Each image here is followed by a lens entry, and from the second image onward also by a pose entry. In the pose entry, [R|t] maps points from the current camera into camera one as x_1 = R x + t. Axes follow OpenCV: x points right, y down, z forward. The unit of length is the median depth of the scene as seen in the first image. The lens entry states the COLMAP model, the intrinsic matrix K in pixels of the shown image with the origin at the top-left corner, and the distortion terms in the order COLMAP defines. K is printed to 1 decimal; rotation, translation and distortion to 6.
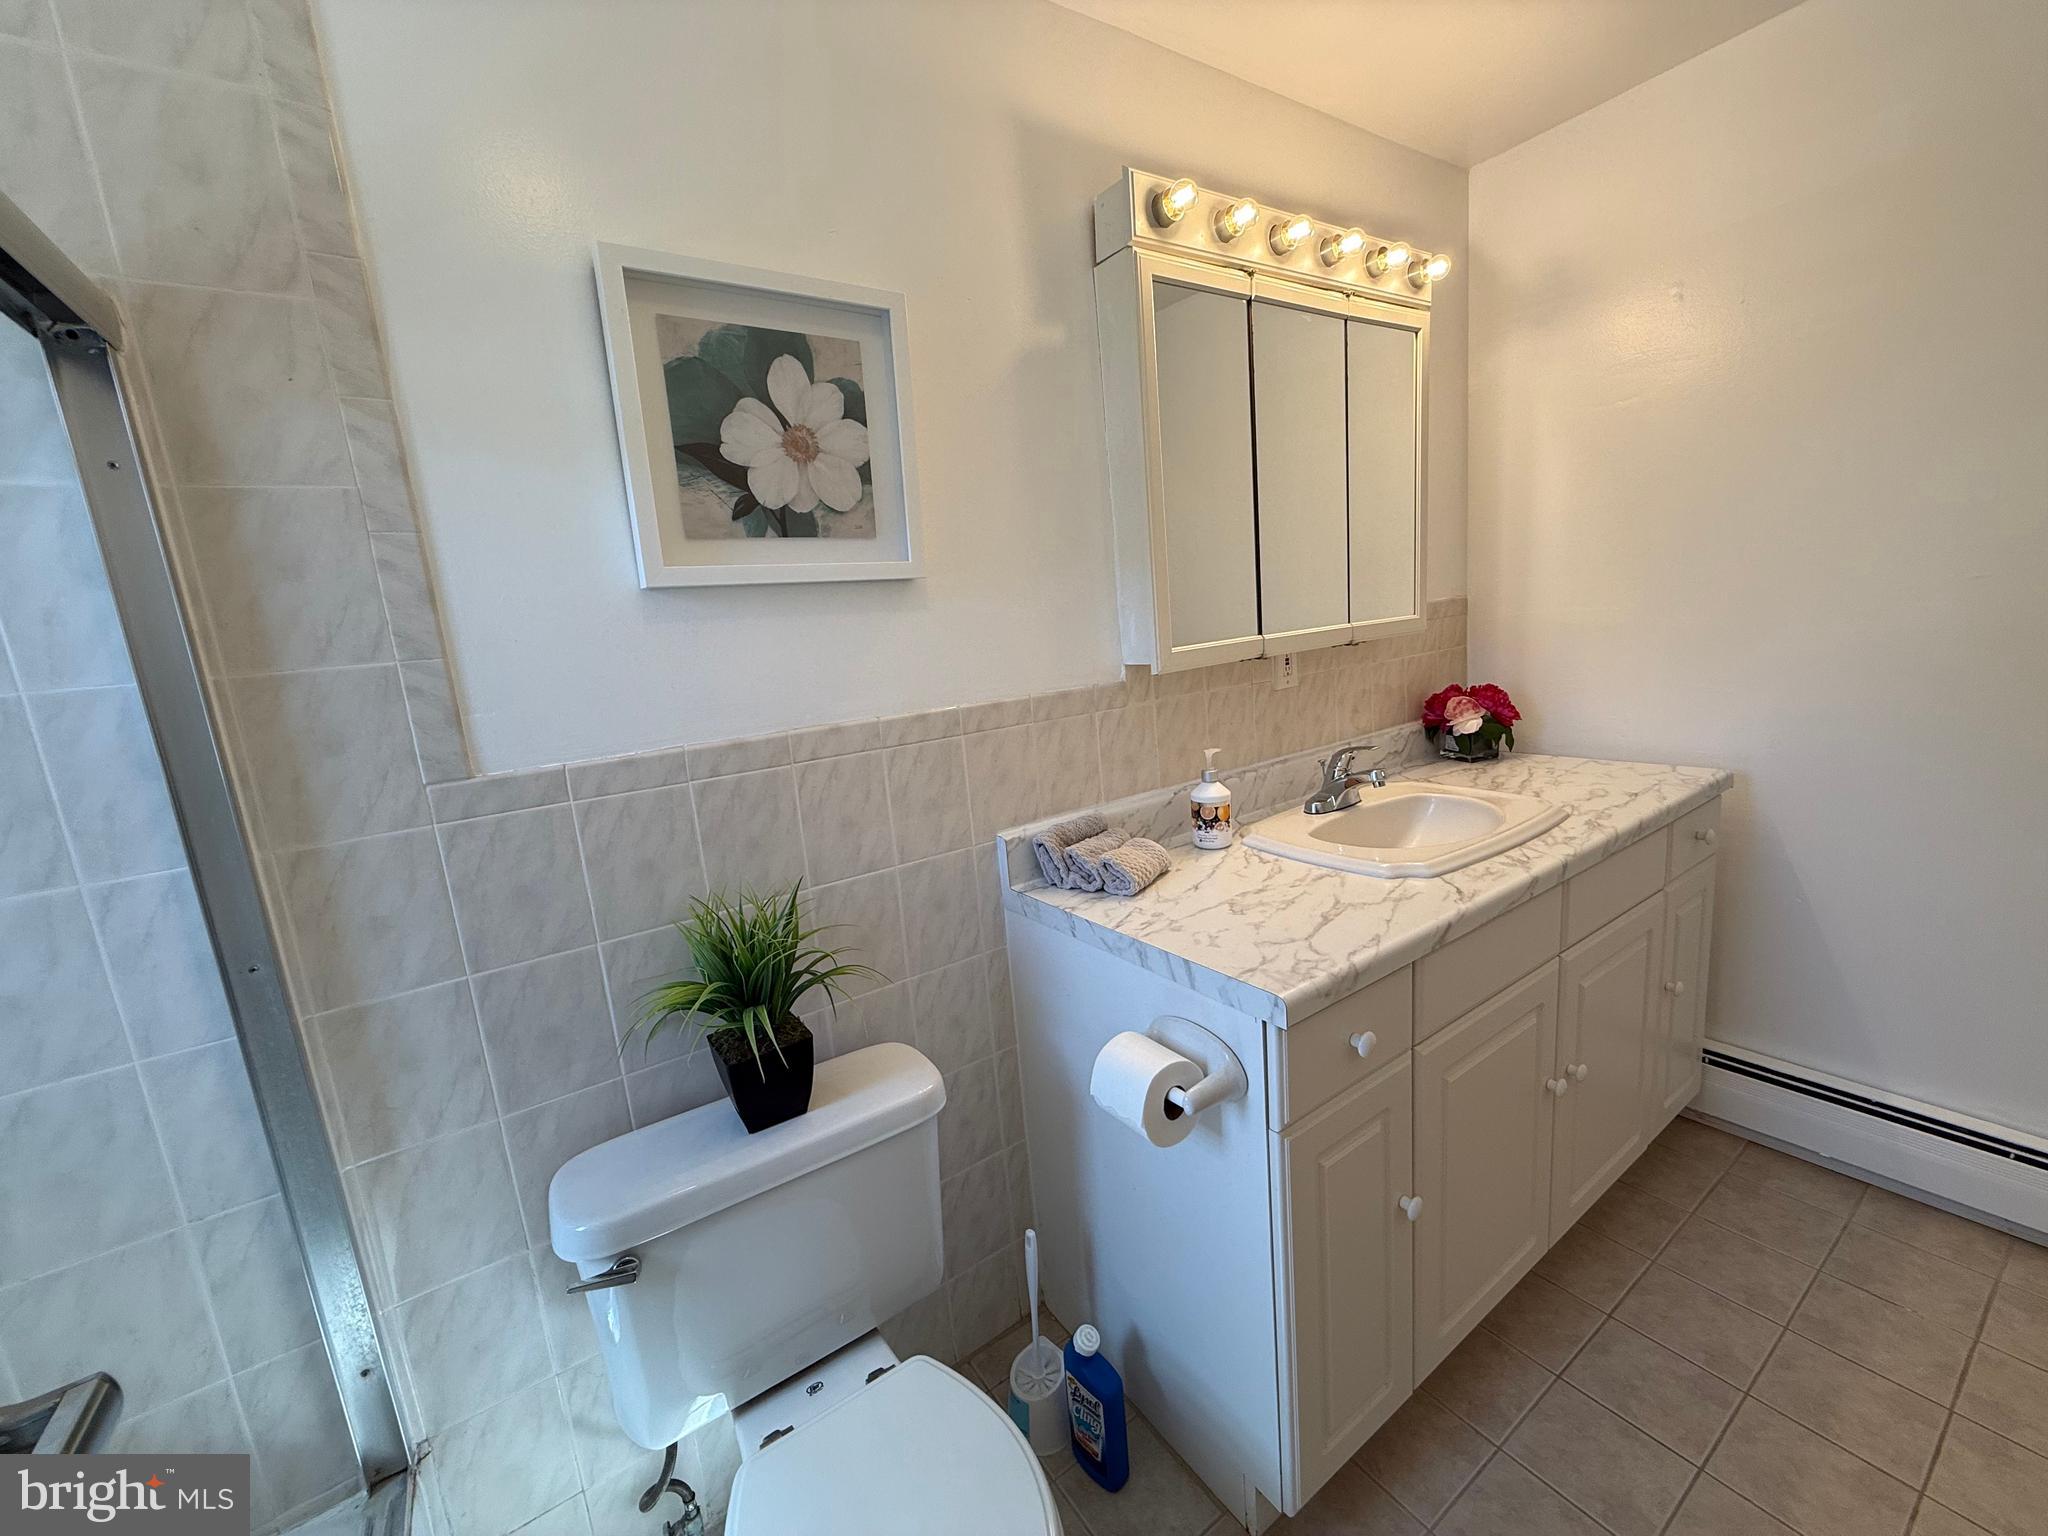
lens RADIAL K [[814.9, 0, 1022.7], [0, 814.9, 770.8], [0, 0, 1]] dist [0.001754, -0.000404]
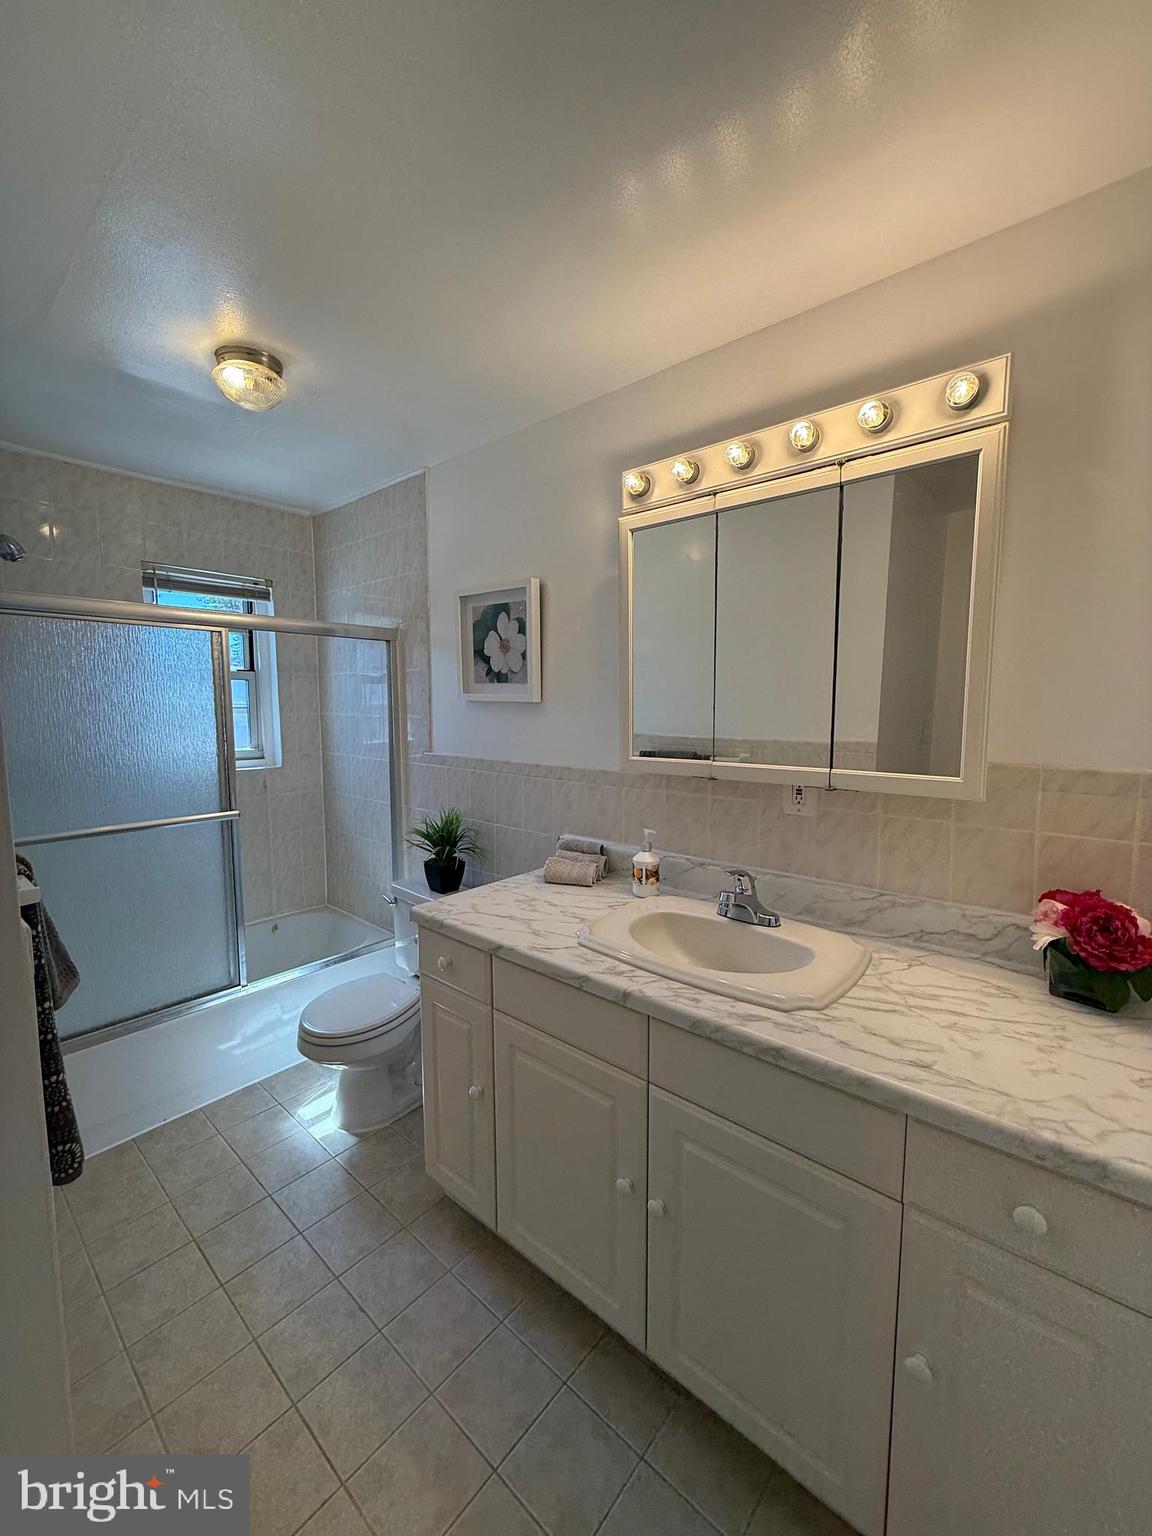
lens RADIAL K [[612.6, 0, 576.0], [0, 612.6, 768.0], [0, 0, 1]] dist [0.001445, -0.000750]
pose [[0.260536, 0.192961, -0.945985, 1.544222], [-0.198886, 0.969535, 0.142989, -0.335915], [0.944757, 0.150889, 0.290976, 0.687728]]
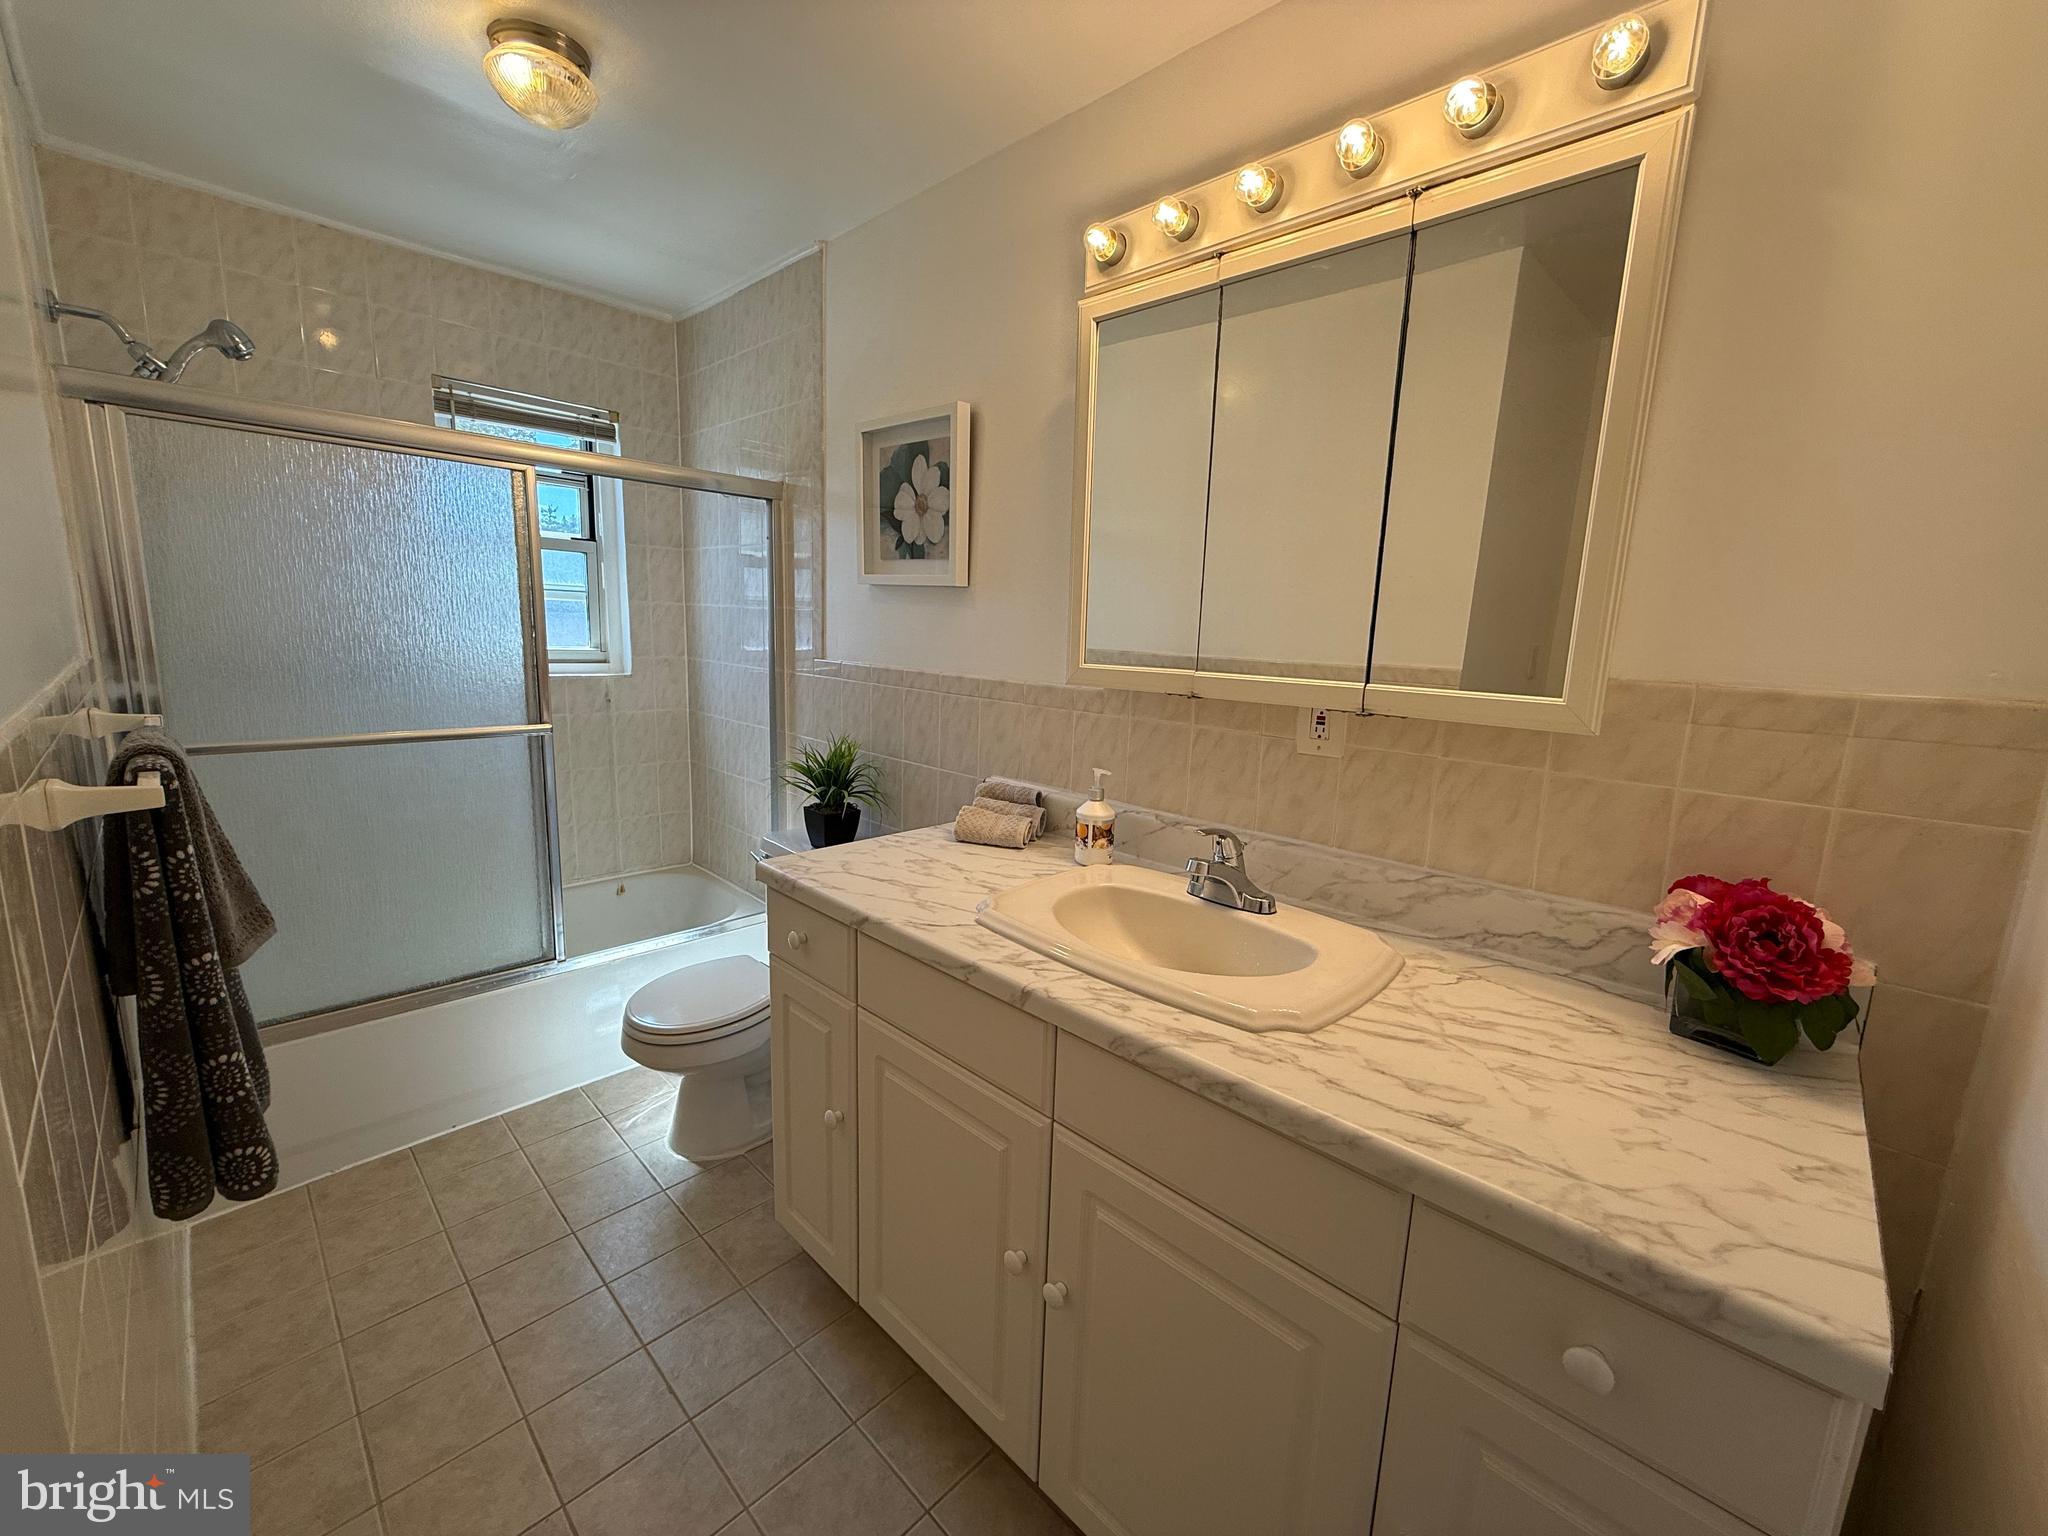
lens RADIAL K [[814.9, 0, 1022.7], [0, 814.9, 770.8], [0, 0, 1]] dist [0.001754, -0.000404]
pose [[0.199502, 0.270818, -0.941731, 1.480493], [-0.232137, 0.946755, 0.223085, -0.289630], [0.952004, 0.174104, 0.251746, 0.829880]]
